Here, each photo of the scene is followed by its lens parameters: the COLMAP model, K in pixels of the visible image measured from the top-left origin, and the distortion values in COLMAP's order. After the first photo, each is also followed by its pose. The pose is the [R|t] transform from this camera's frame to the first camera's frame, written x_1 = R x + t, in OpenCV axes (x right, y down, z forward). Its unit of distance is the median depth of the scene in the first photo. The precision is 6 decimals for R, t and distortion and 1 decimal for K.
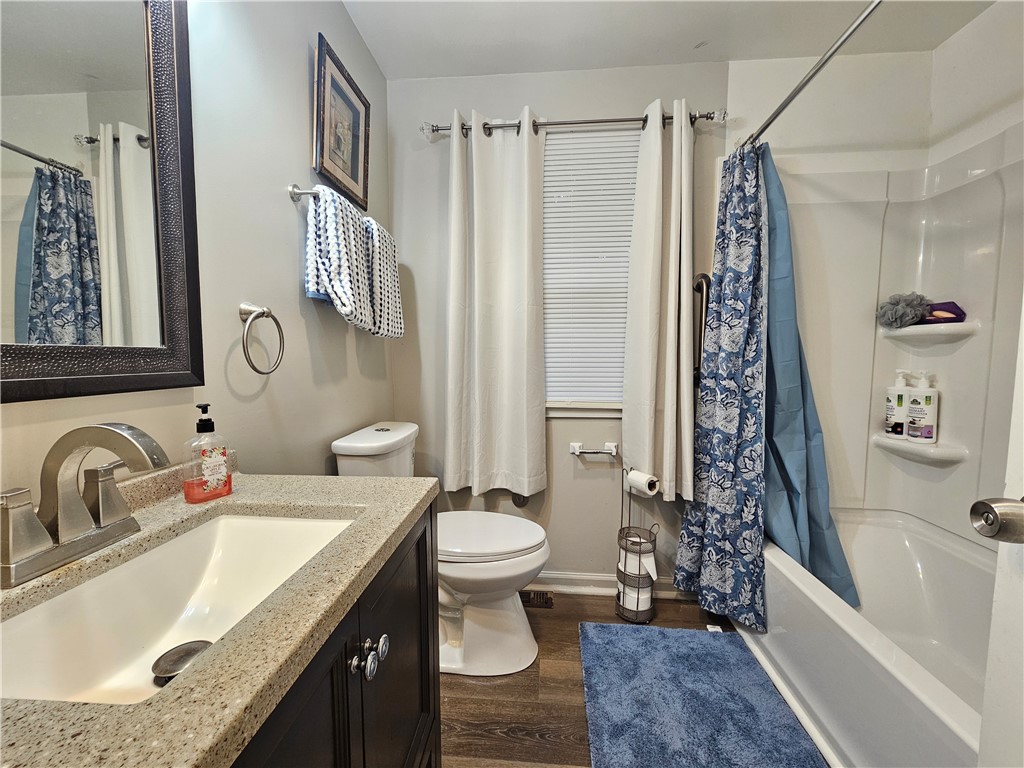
lens RADIAL K [[418.7, 0, 509.0], [0, 418.7, 379.9], [0, 0, 1]] dist [-0.003058, 0.002008]
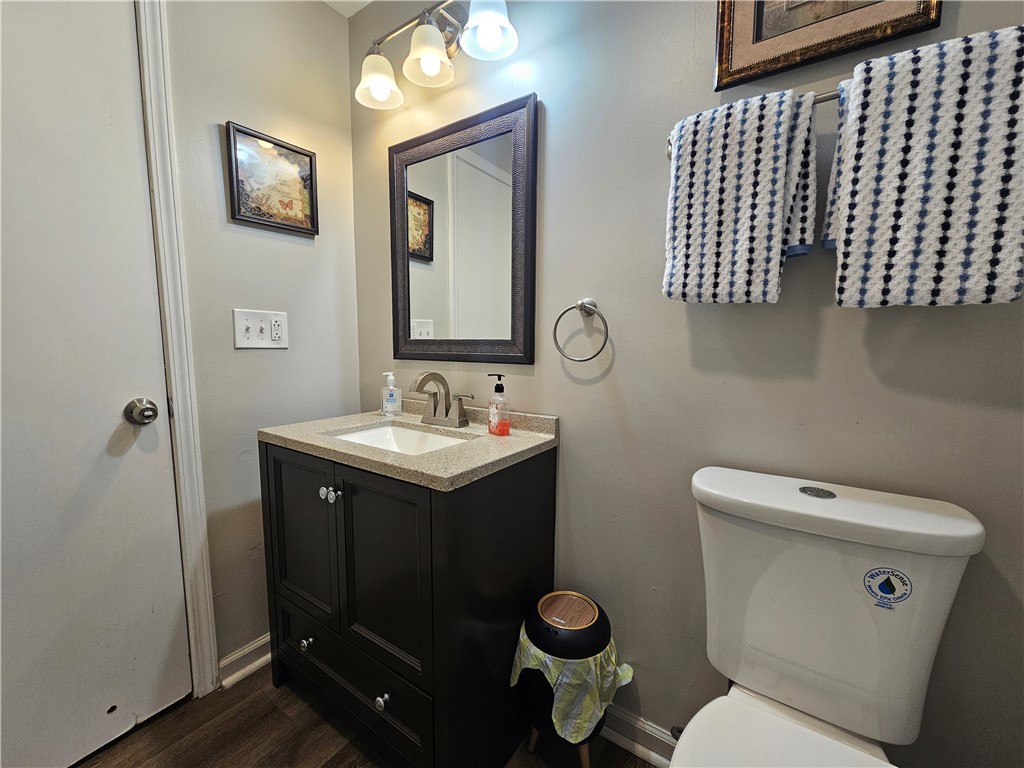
lens RADIAL K [[418.7, 0, 511.9], [0, 418.7, 388.5], [0, 0, 1]] dist [-0.003058, 0.002008]
pose [[-0.469014, 0.085586, -0.879034, 0.644028], [-0.060473, 0.989846, 0.128641, -0.095754], [0.881118, 0.113492, -0.459076, 1.769699]]
